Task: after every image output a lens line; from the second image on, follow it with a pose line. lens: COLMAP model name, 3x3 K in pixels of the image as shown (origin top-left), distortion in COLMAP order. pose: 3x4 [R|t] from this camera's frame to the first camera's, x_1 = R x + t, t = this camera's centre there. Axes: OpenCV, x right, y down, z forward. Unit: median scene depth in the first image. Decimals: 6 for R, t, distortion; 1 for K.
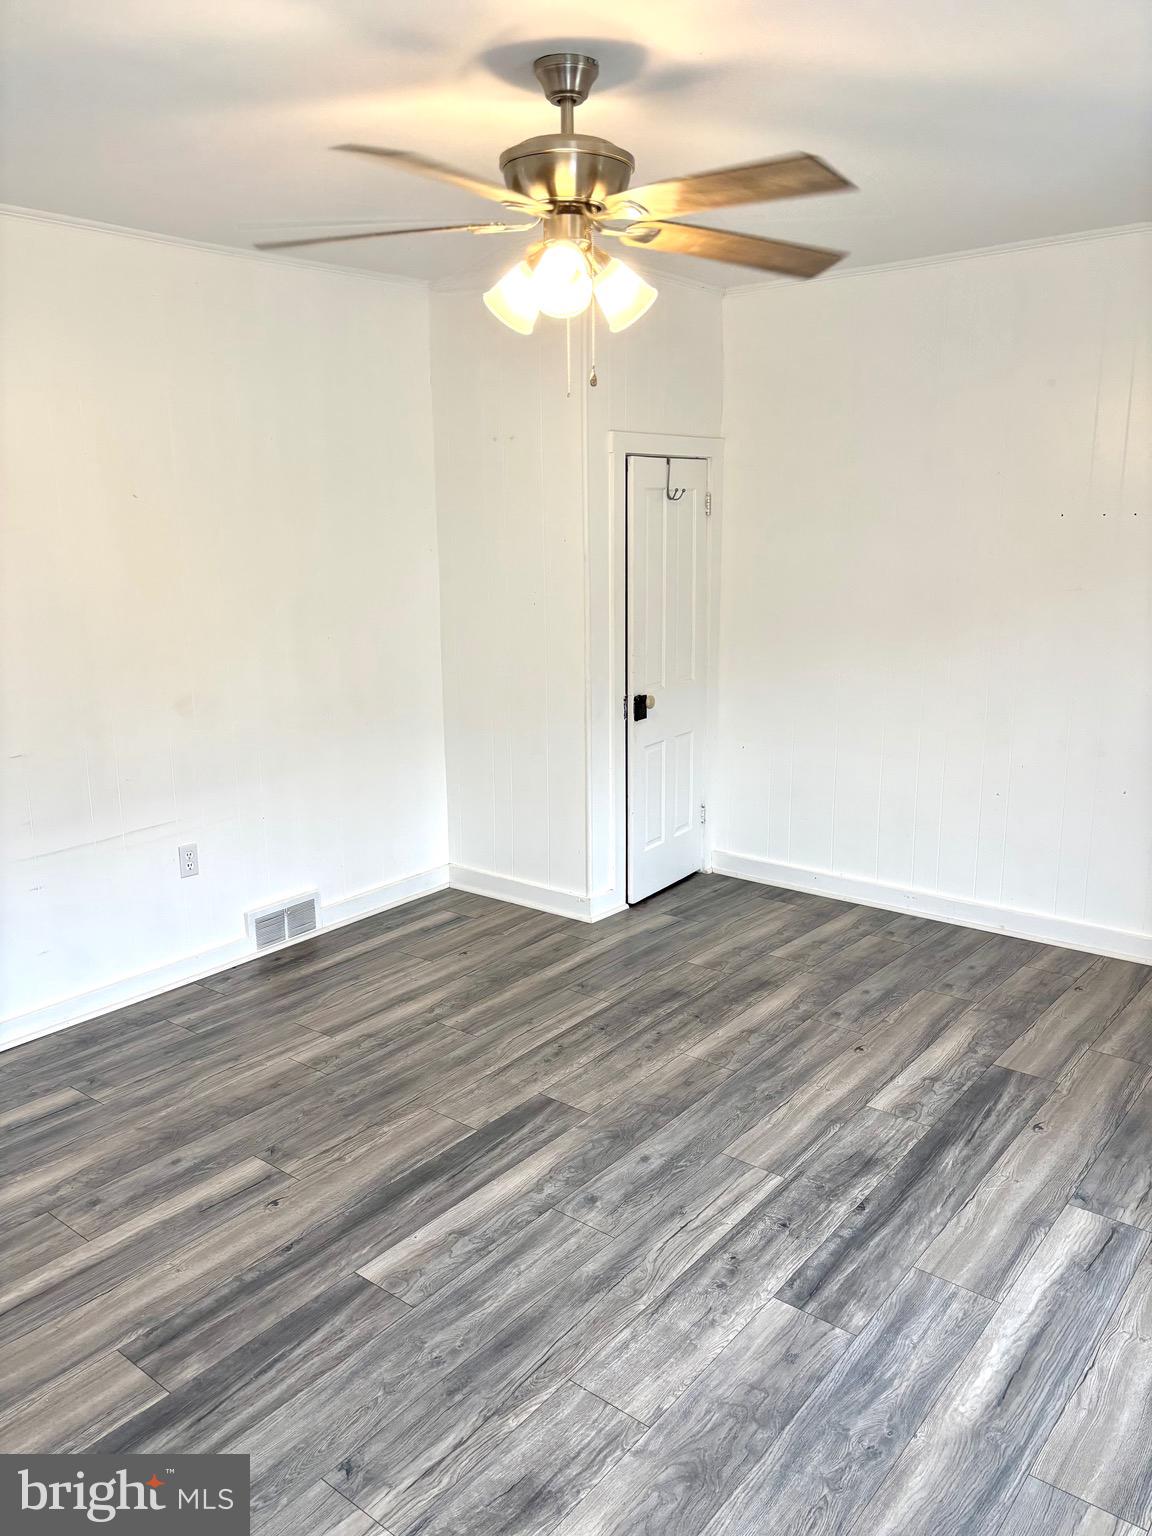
lens RADIAL K [[1154.4, 0, 573.1], [0, 1154.4, 779.7], [0, 0, 1]] dist [0.050011, -0.059842]
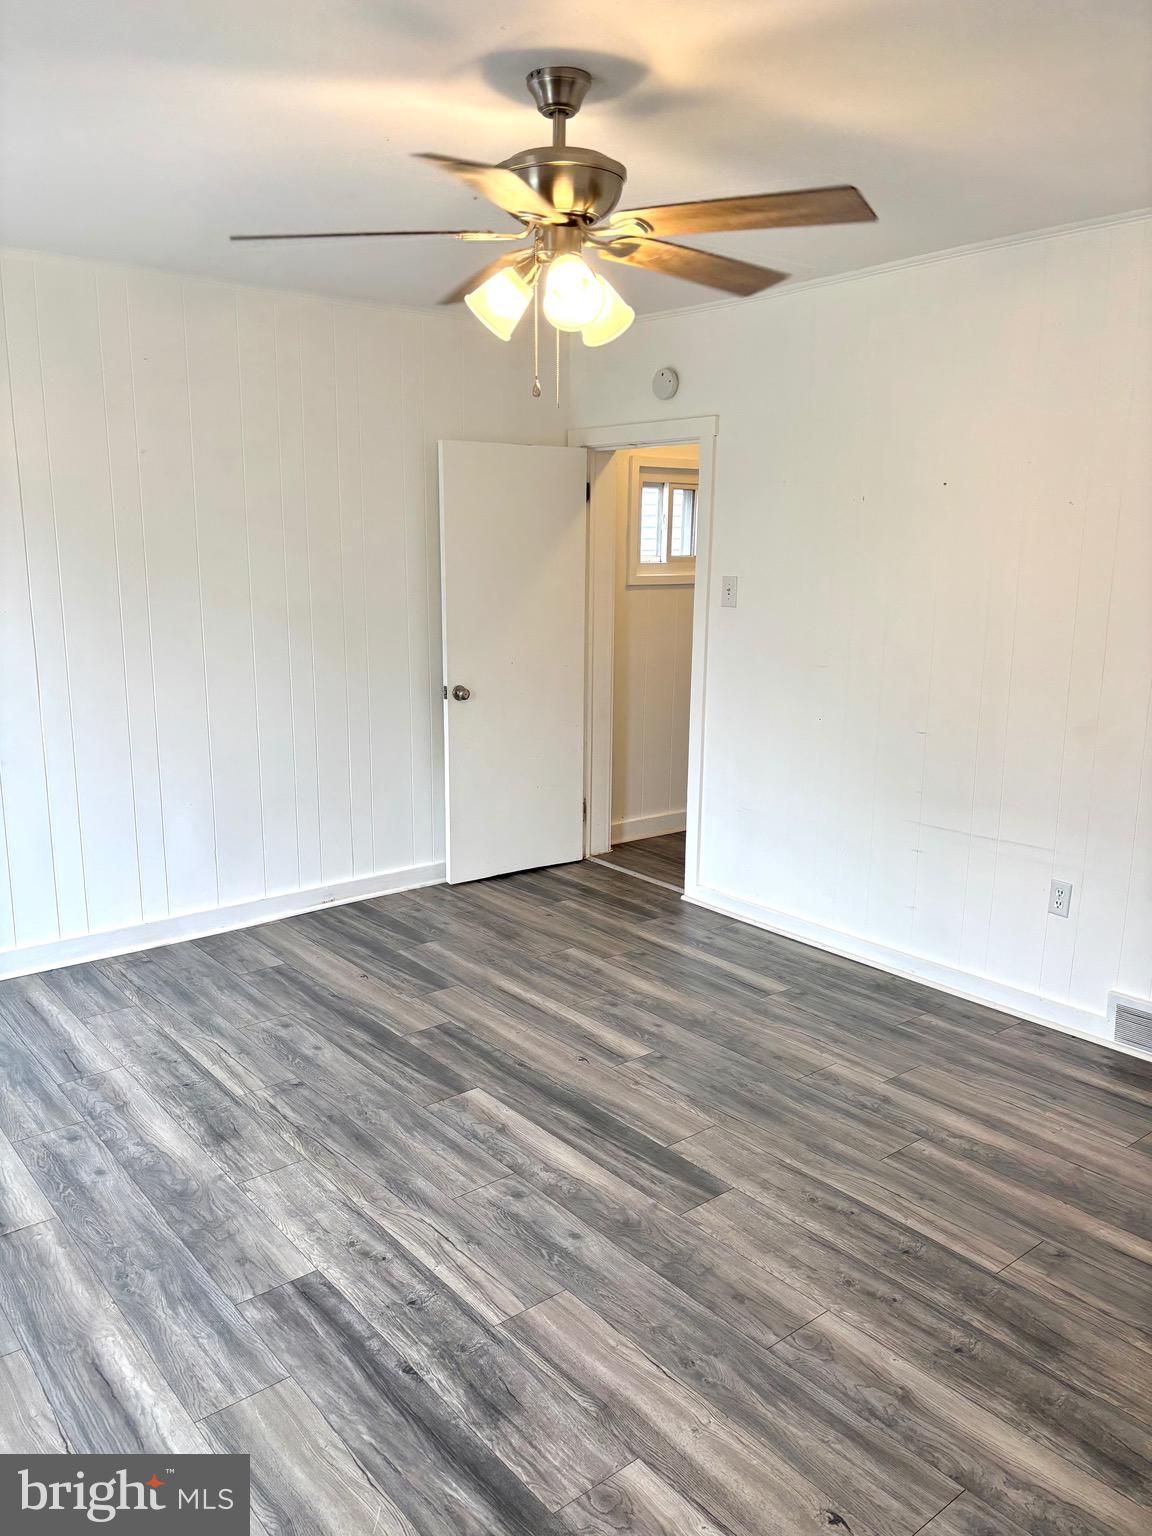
lens RADIAL K [[1154.4, 0, 573.1], [0, 1154.4, 779.7], [0, 0, 1]] dist [0.050011, -0.059842]
pose [[-0.209844, 0.216340, -0.953500, 0.850244], [-0.220248, 0.939689, 0.261678, -0.244880], [0.952605, 0.264918, -0.149539, 1.041760]]
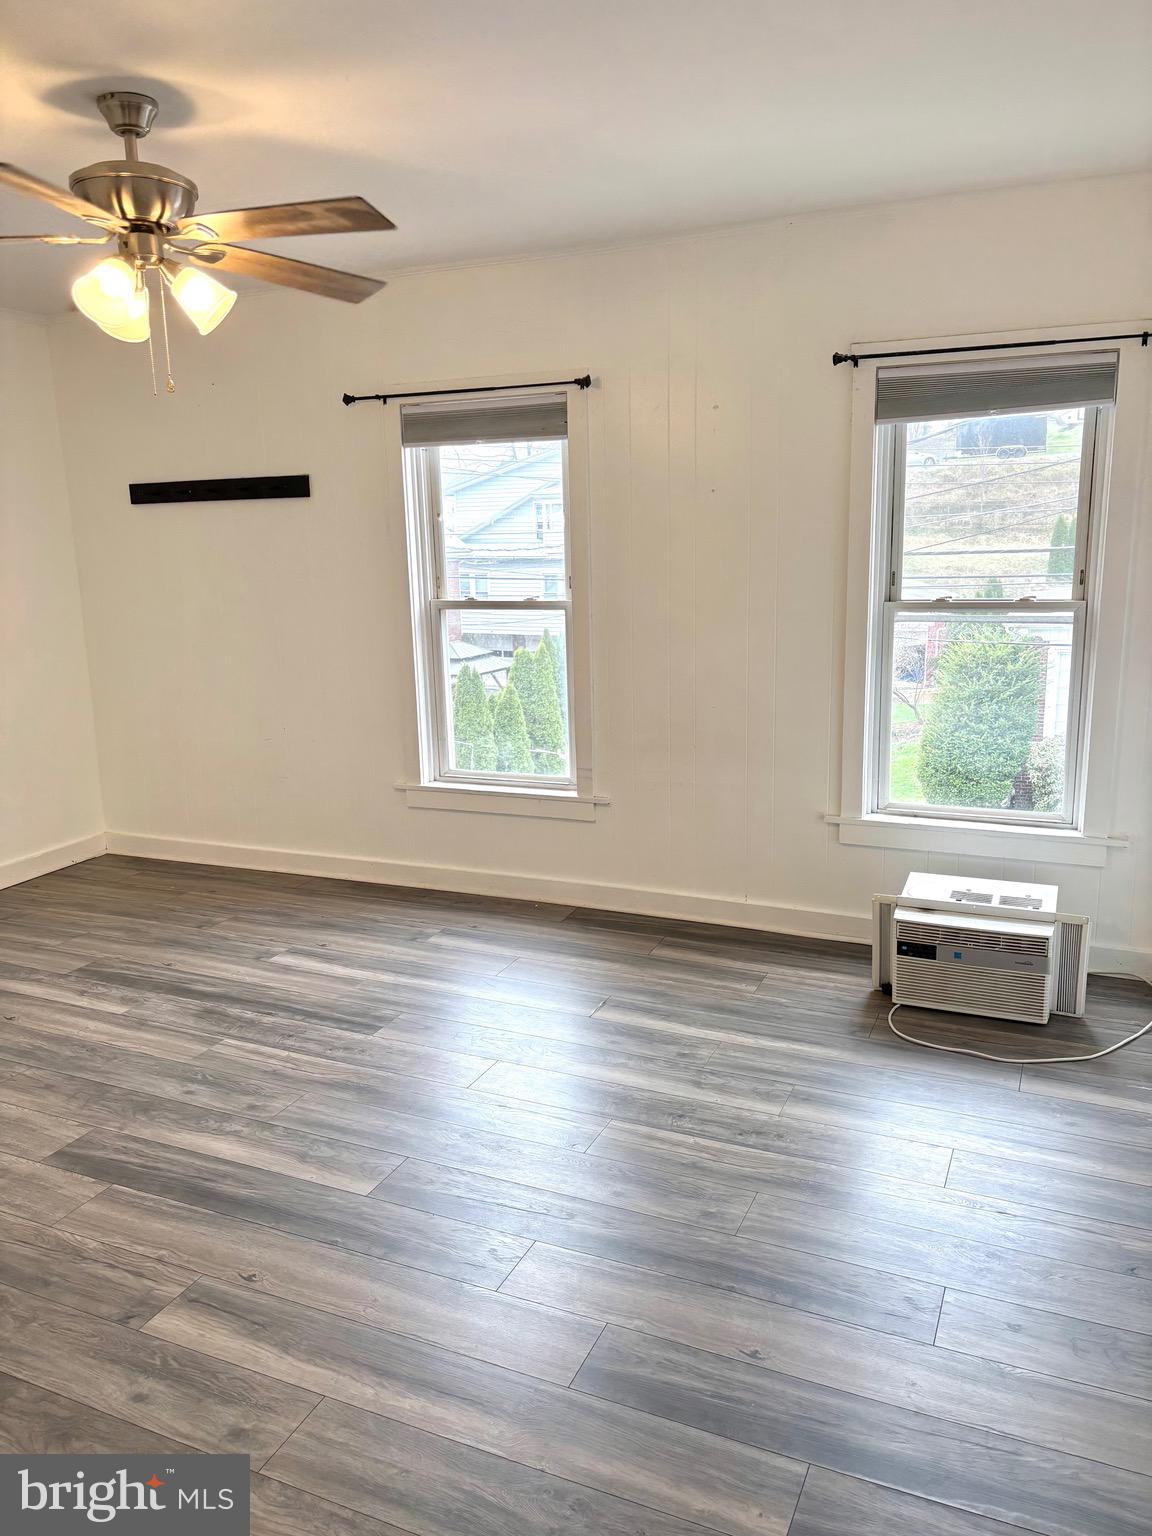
lens RADIAL K [[1158.7, 0, 565.6], [0, 1158.7, 781.2], [0, 0, 1]] dist [0.016813, -0.003420]
pose [[-0.255599, -0.185251, 0.948868, -1.022842], [0.237660, 0.939313, 0.247404, -0.138784], [-0.937116, 0.288745, -0.196061, 0.797538]]
